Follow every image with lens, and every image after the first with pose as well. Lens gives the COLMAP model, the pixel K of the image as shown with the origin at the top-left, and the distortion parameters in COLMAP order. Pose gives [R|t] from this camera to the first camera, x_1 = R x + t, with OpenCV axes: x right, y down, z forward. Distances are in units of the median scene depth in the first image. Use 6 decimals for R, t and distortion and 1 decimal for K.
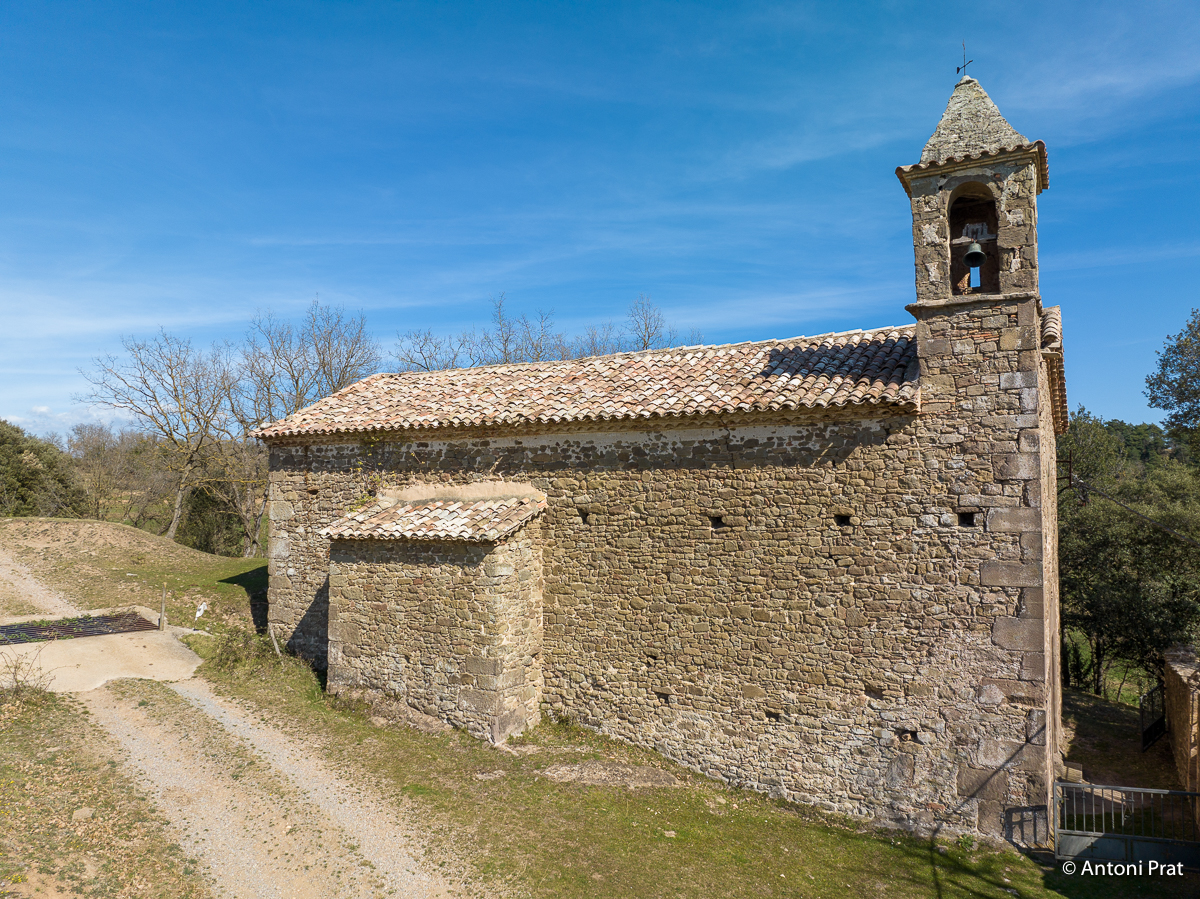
lens RADIAL K [[848.4, 0, 601.4], [0, 848.4, 444.9], [0, 0, 1]] dist [-0.043450, 0.016727]
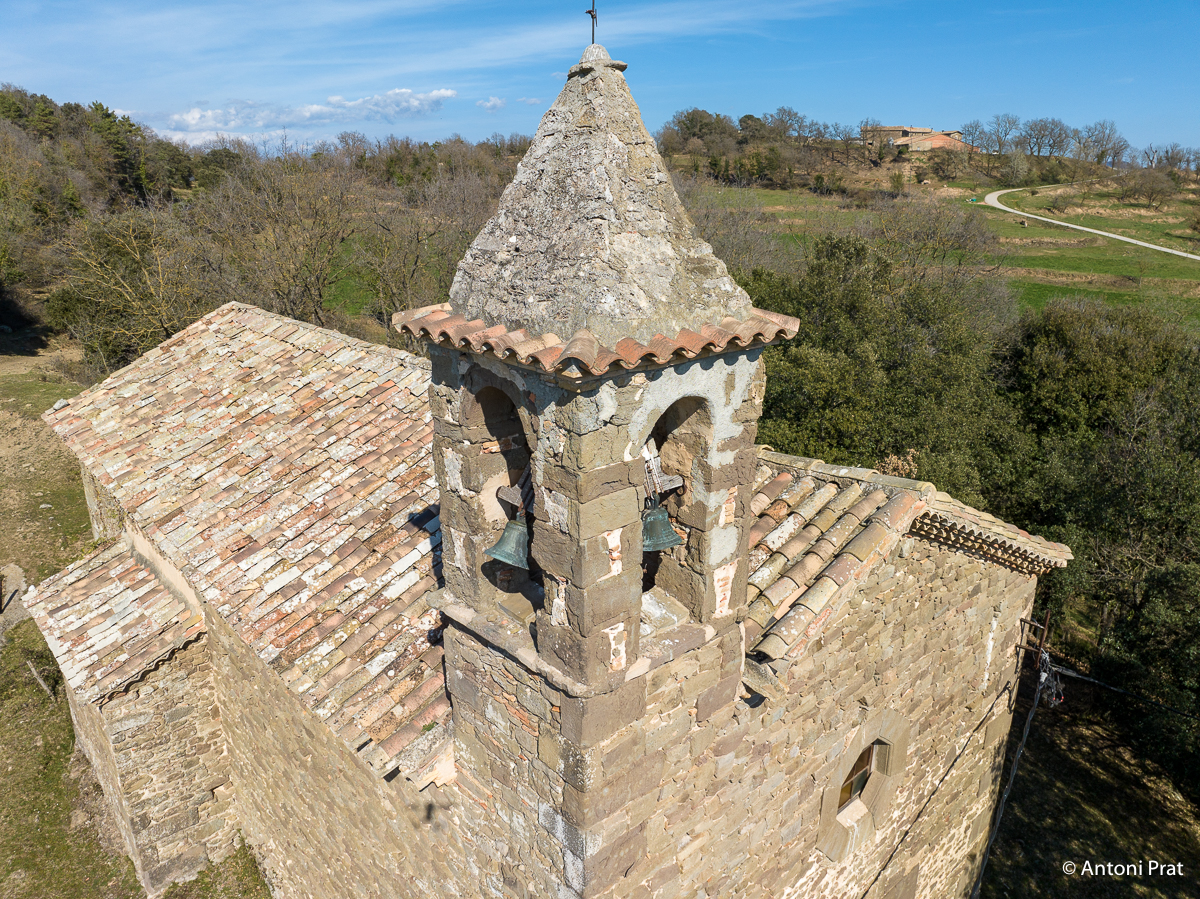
lens RADIAL K [[848.4, 0, 600.0], [0, 848.4, 454.5], [0, 0, 1]] dist [-0.043450, 0.016727]
pose [[0.949608, 0.094262, -0.298930, 0.616683], [0.022831, 0.930373, 0.365902, -0.435921], [0.312607, -0.354289, 0.881338, 0.630039]]
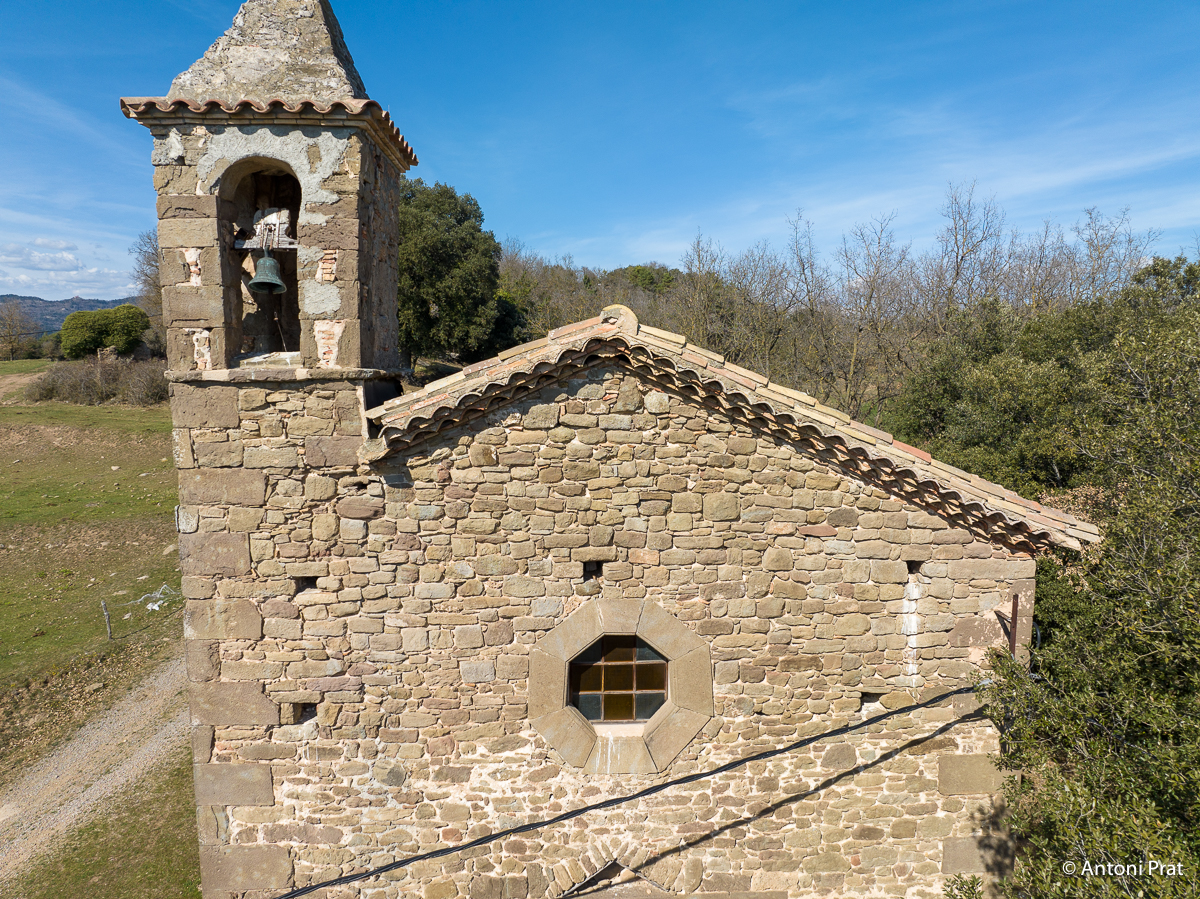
lens RADIAL K [[848.4, 0, 598.5], [0, 848.4, 448.2], [0, 0, 1]] dist [-0.043450, 0.016727]
pose [[0.541650, 0.092509, -0.835498, 1.117190], [0.057848, 0.987467, 0.146839, -0.188348], [0.838611, -0.127867, 0.529510, 0.896480]]
